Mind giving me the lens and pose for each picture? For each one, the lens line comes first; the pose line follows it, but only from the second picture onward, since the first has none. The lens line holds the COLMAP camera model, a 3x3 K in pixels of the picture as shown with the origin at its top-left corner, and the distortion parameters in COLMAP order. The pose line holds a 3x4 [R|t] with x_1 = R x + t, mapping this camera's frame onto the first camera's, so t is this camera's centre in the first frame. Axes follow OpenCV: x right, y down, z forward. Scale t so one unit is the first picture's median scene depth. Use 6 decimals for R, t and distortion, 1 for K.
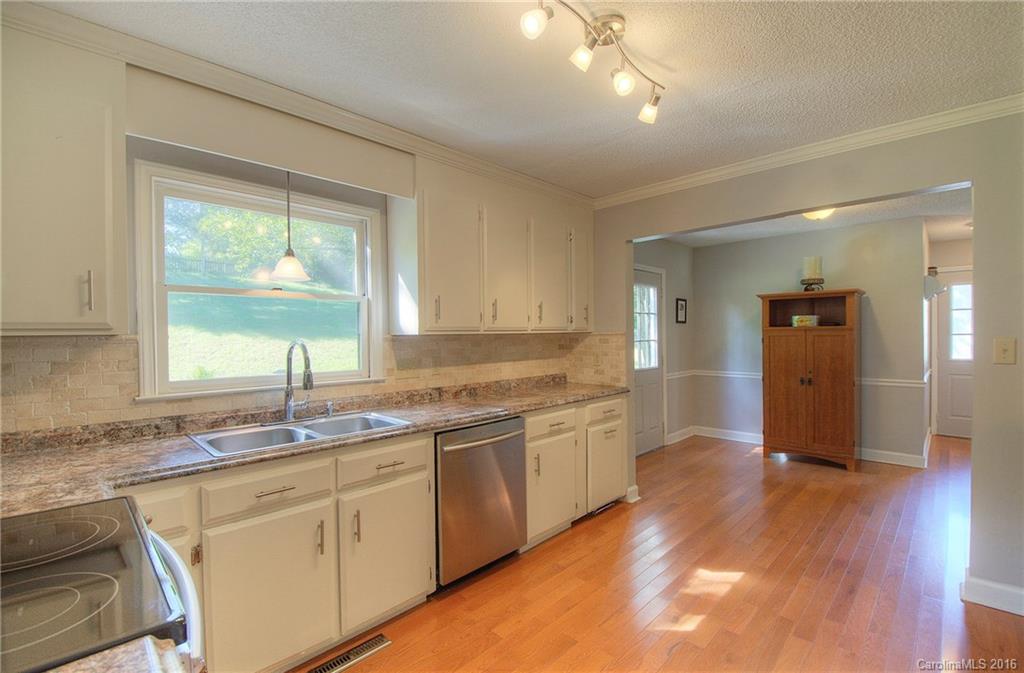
lens RADIAL K [[457.5, 0, 512.0], [0, 457.5, 336.5], [0, 0, 1]] dist [-0.001244, -0.000201]
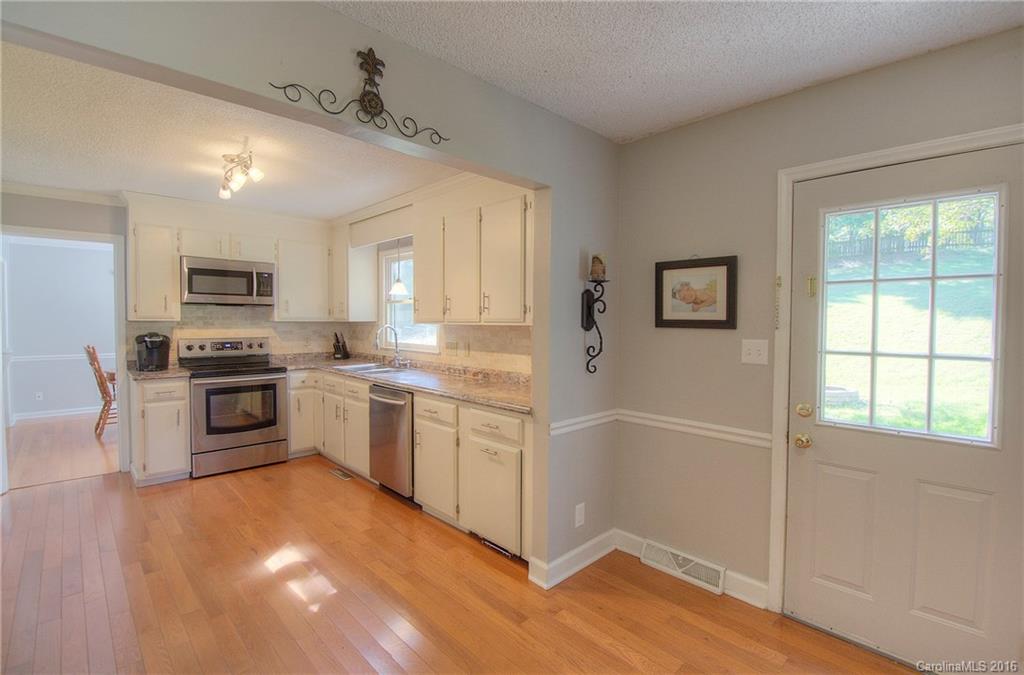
lens RADIAL K [[457.5, 0, 512.0], [0, 457.5, 337.5], [0, 0, 1]] dist [-0.001244, -0.000201]
pose [[-0.029313, 0.045254, -0.998545, 1.030786], [-0.012566, 0.998879, 0.045638, -0.025963], [0.999491, 0.013886, -0.028712, 1.105356]]
